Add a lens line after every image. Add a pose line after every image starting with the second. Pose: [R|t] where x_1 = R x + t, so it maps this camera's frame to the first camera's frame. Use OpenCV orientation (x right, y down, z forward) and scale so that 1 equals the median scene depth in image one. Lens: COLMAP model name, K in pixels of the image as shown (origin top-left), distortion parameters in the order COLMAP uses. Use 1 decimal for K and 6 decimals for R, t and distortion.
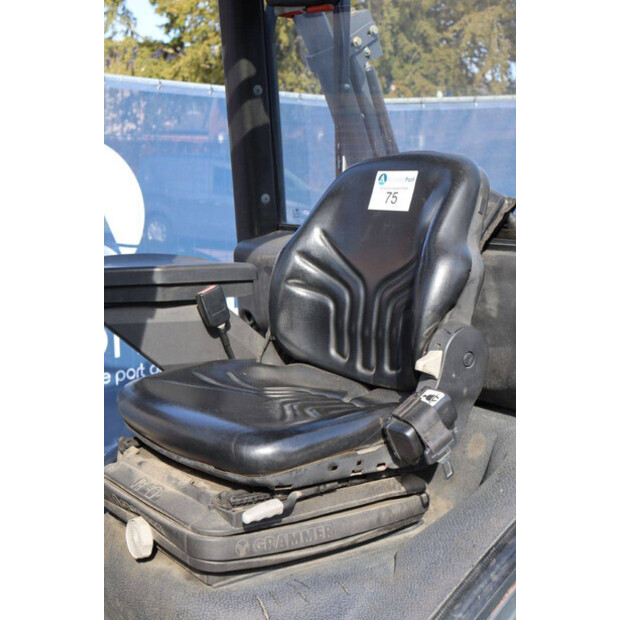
lens RADIAL K [[849.2, 0, 310.0], [0, 849.2, 310.0], [0, 0, 1]] dist [-0.006078, 0.003578]
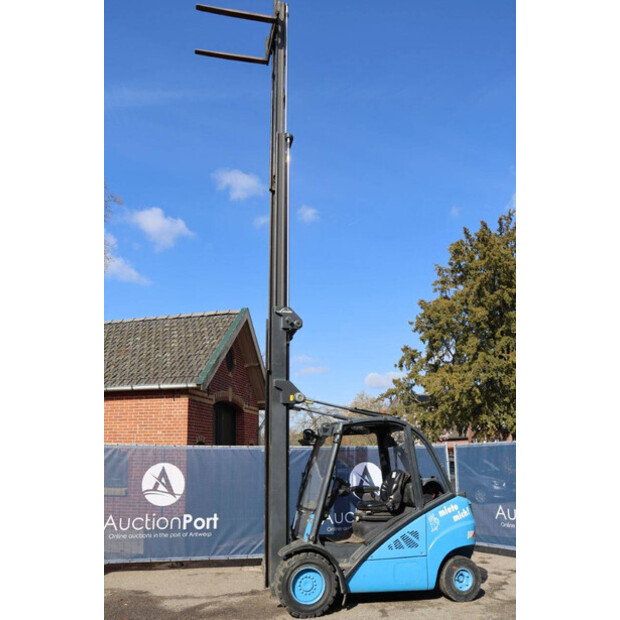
lens RADIAL K [[506.1, 0, 309.1], [0, 506.1, 313.6], [0, 0, 1]] dist [-0.166149, 0.143063]
pose [[0.901614, -0.147204, -0.406723, 1.354480], [-0.046238, 0.902120, -0.429000, 0.459436], [0.430064, 0.405598, 0.806558, -3.236169]]
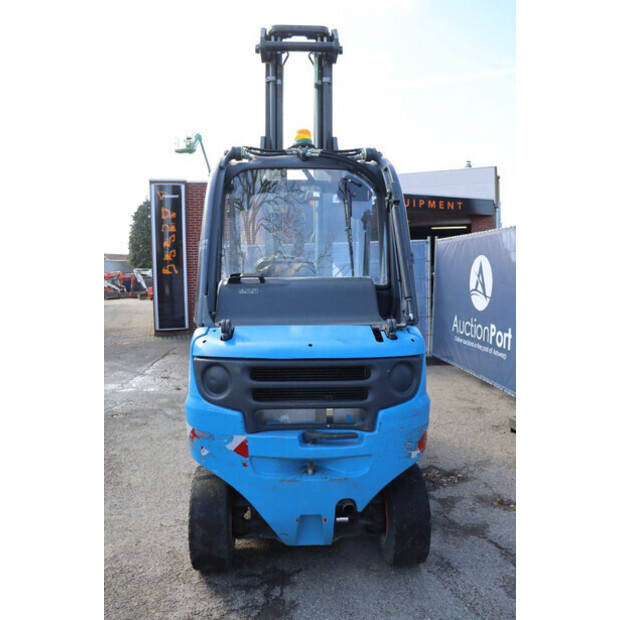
lens RADIAL K [[507.1, 0, 314.3], [0, 507.1, 312.1], [0, 0, 1]] dist [-0.171534, 0.144669]
pose [[-0.585797, 0.053787, -0.808671, 1.635269], [-0.129636, 0.978730, 0.159006, -0.305402], [0.800023, 0.197978, -0.566364, 2.247981]]
